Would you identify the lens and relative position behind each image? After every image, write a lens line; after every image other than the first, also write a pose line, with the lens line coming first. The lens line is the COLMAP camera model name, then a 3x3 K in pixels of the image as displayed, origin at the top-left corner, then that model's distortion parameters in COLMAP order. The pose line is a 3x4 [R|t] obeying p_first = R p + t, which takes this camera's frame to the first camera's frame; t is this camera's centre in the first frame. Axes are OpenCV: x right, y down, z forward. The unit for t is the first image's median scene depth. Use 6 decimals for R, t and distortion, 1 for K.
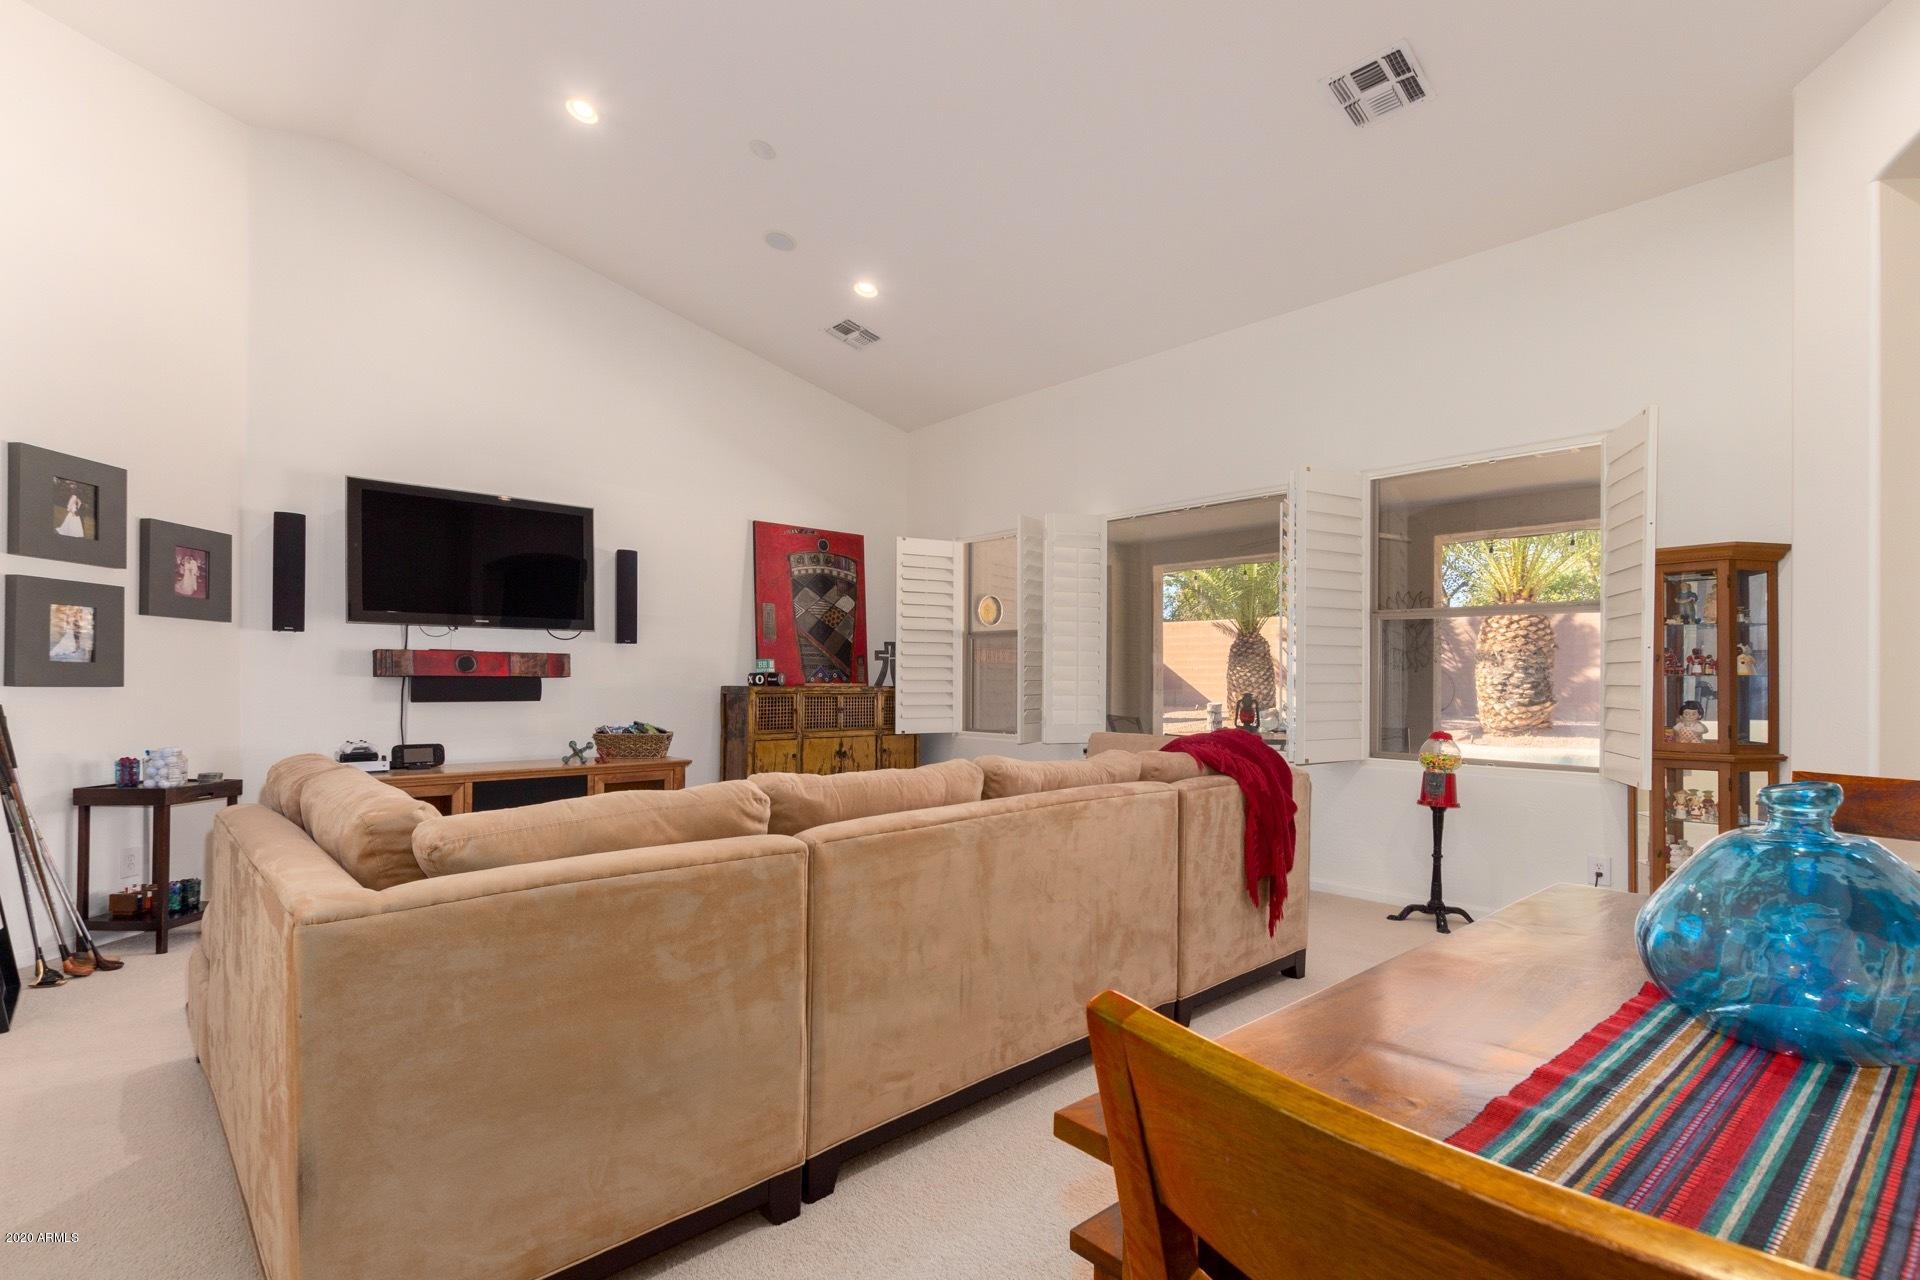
lens RADIAL K [[902.7, 0, 969.7], [0, 902.7, 685.3], [0, 0, 1]] dist [0.001874, -0.000076]
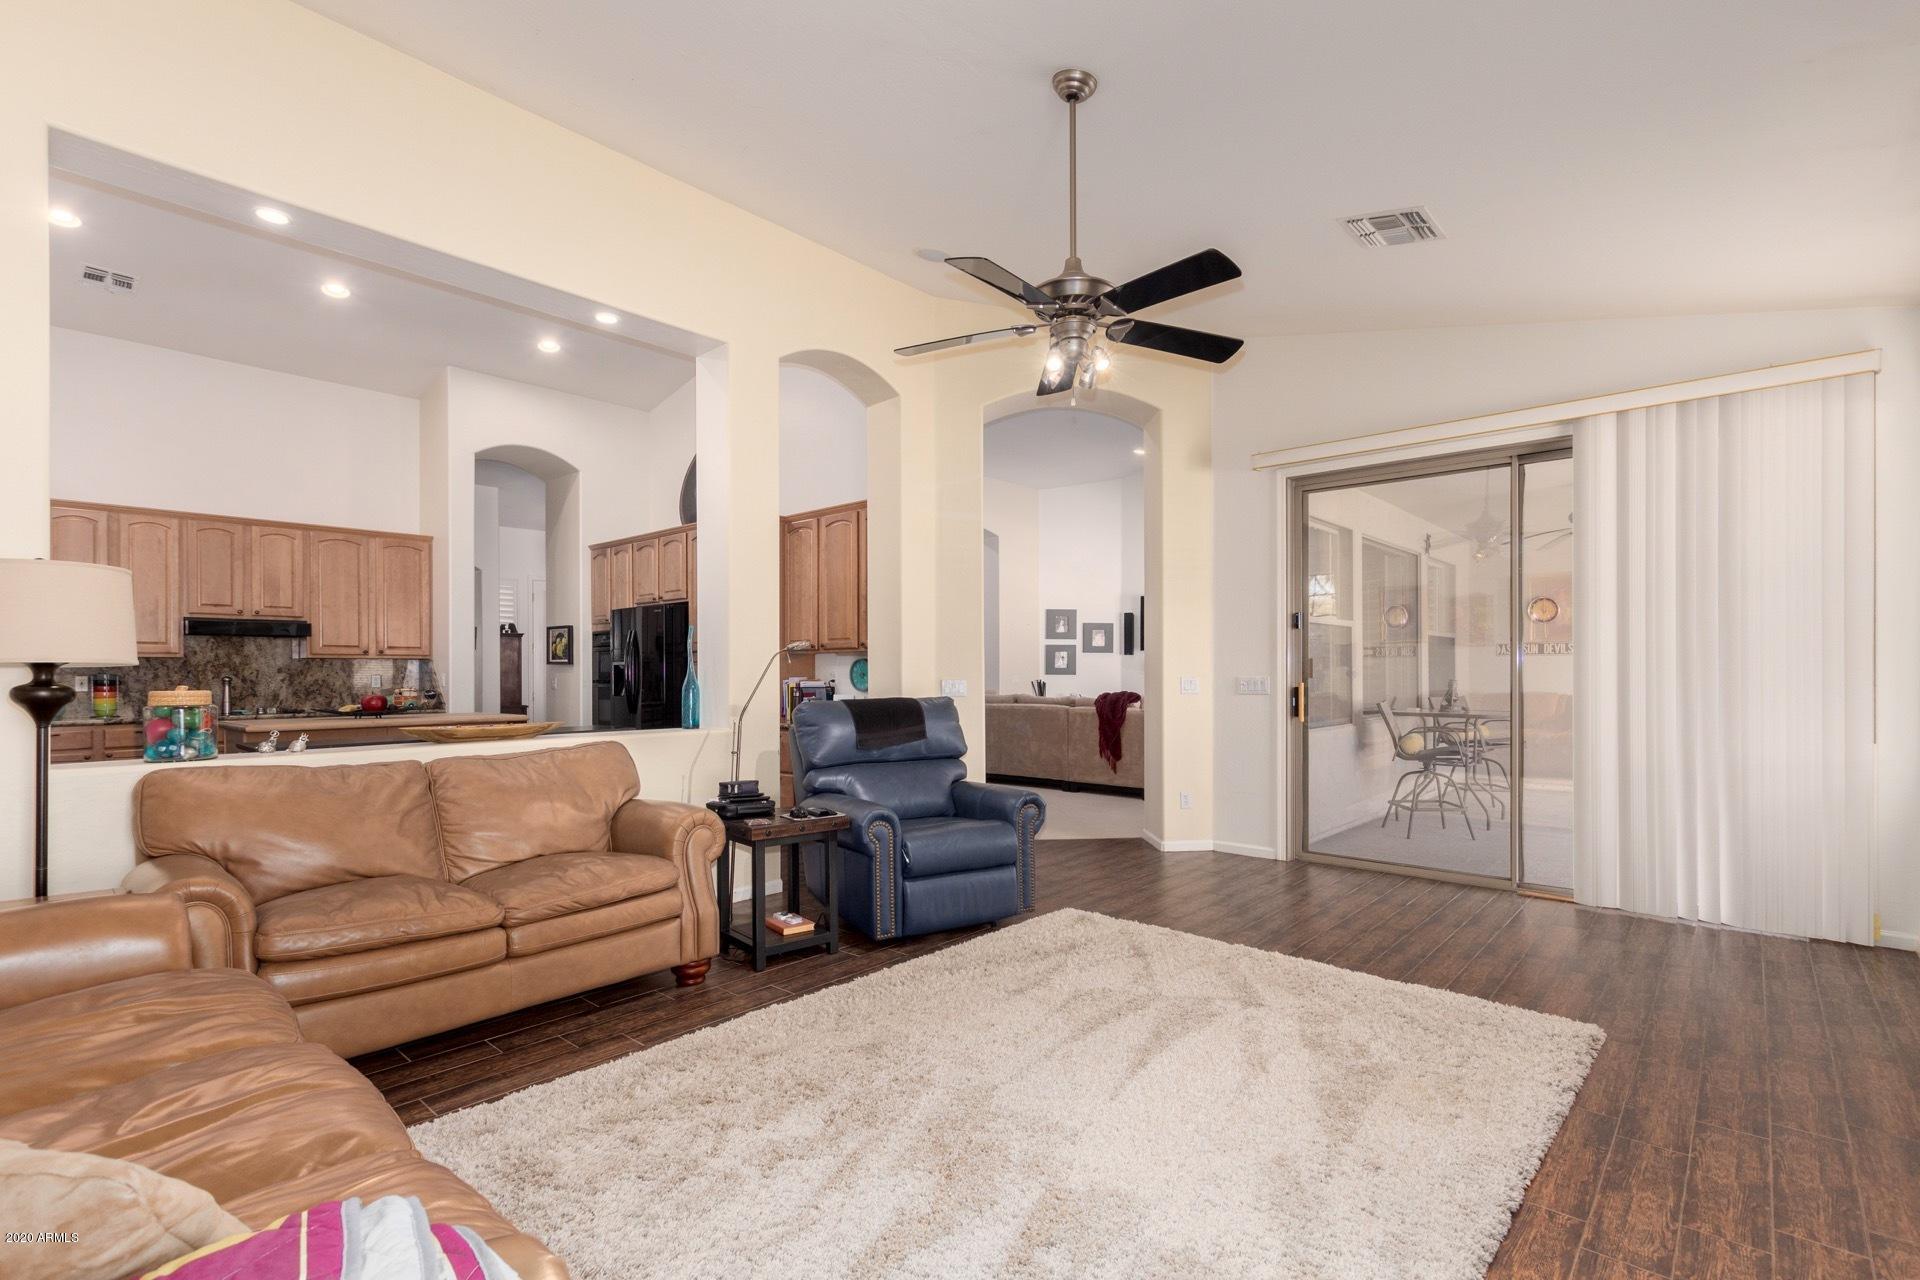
lens RADIAL K [[898.2, 0, 961.9], [0, 898.2, 677.9], [0, 0, 1]] dist [0.003223, -0.000284]
pose [[0.065627, 0.006465, -0.997823, 1.902545], [-0.000071, 0.999979, 0.006474, -0.007437], [0.997844, -0.000354, 0.065626, 0.300536]]
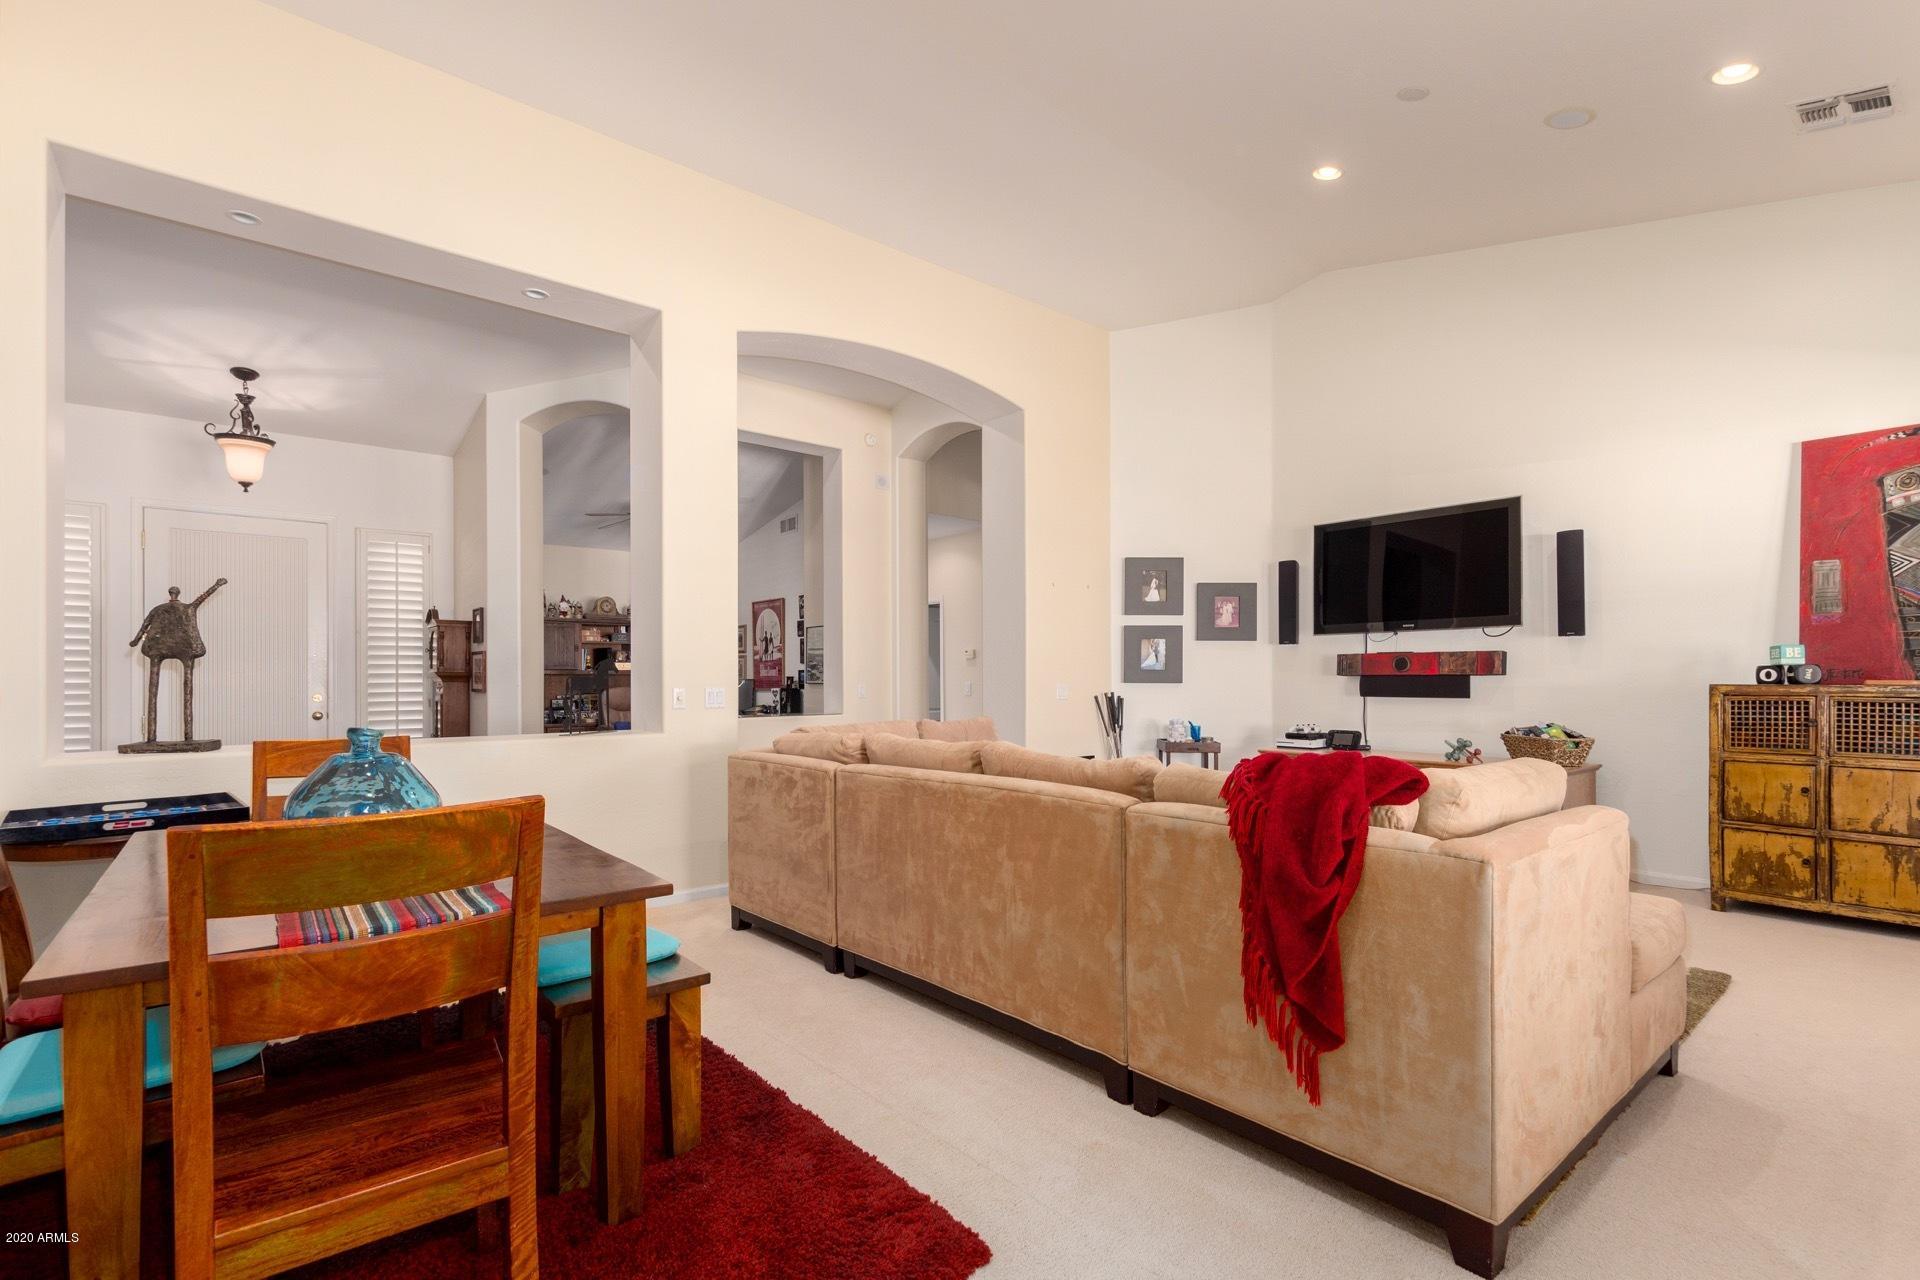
lens RADIAL K [[902.7, 0, 969.7], [0, 902.7, 685.3], [0, 0, 1]] dist [0.001874, -0.000076]
pose [[-0.055272, 0.005686, -0.998455, 0.662291], [0.000330, 0.999984, 0.005676, -0.003812], [0.998471, -0.000016, -0.055273, 0.565264]]
